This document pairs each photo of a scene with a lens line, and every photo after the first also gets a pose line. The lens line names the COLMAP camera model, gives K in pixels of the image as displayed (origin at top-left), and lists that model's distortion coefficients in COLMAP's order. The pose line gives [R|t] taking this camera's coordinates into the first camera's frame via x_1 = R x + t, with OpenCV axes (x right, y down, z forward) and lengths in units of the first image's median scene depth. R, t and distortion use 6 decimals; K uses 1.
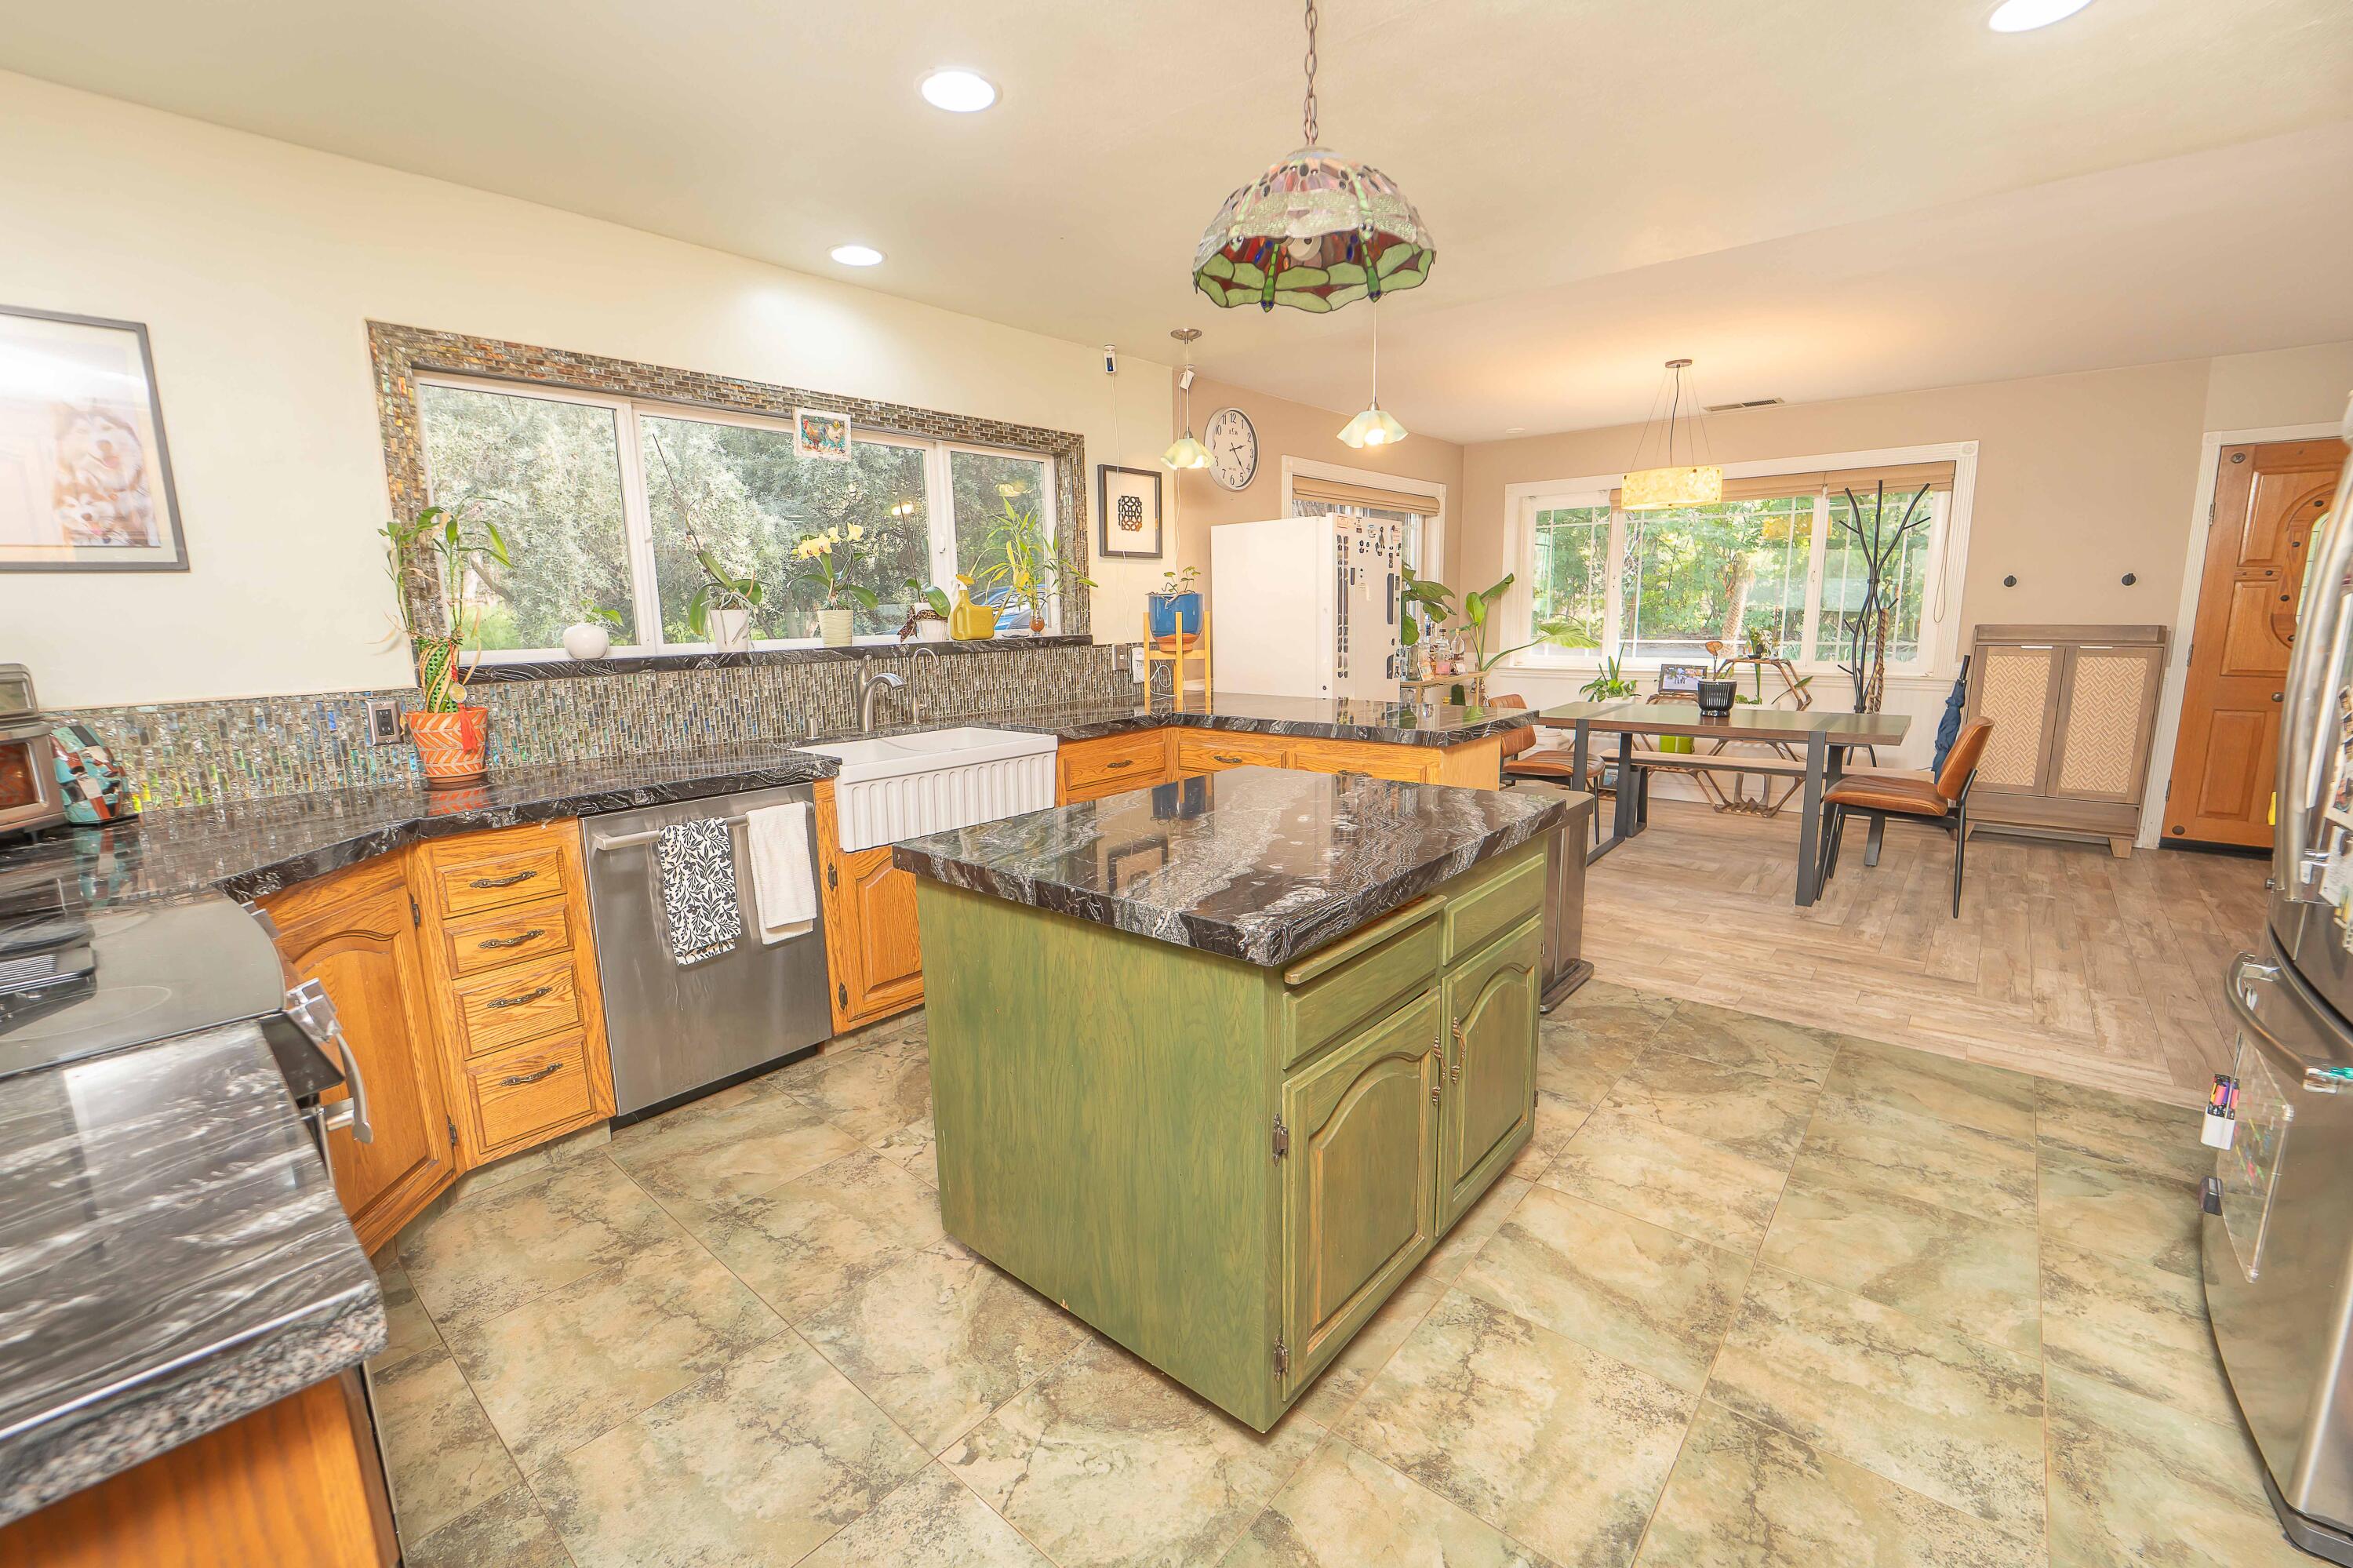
lens RADIAL K [[973.9, 0, 1178.4], [0, 973.9, 787.6], [0, 0, 1]] dist [-0.023794, 0.000111]
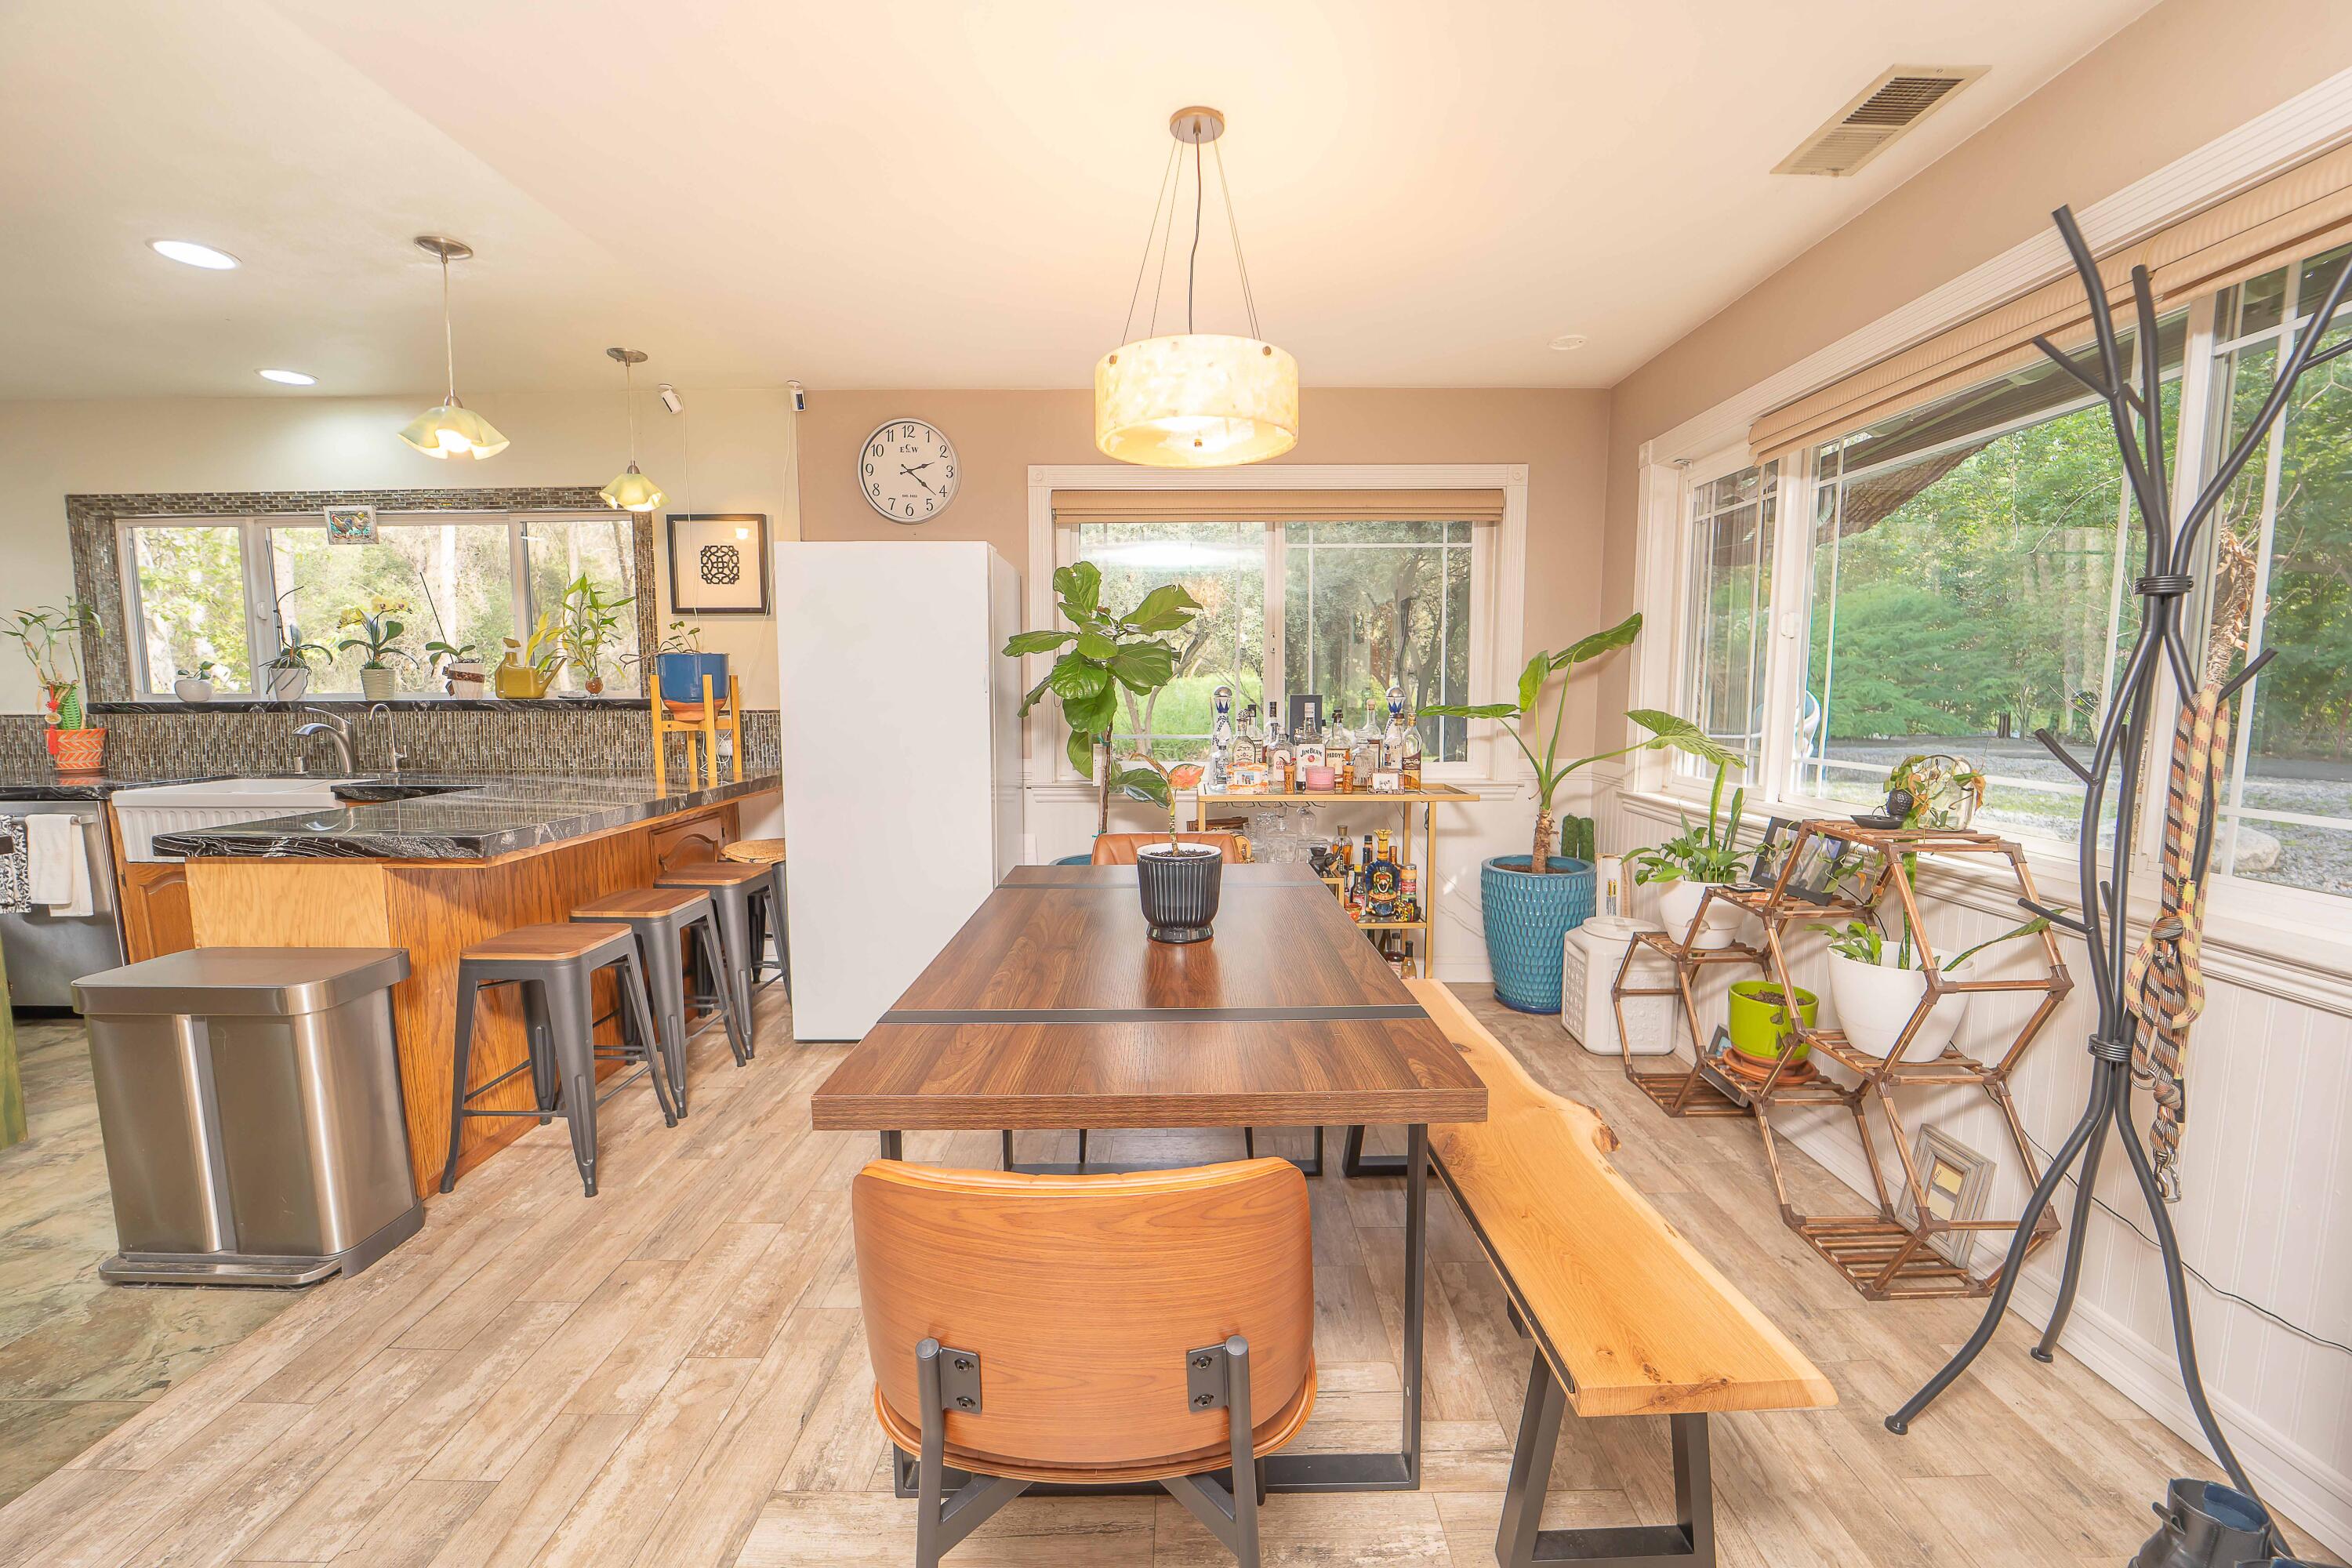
lens RADIAL K [[967.6, 0, 1180.0], [0, 967.6, 787.7], [0, 0, 1]] dist [-0.017935, -0.000167]
pose [[0.642057, 0.100397, -0.760055, 0.967930], [-0.147110, 0.989100, 0.006380, -0.157451], [0.752410, 0.107715, 0.649828, 0.817128]]
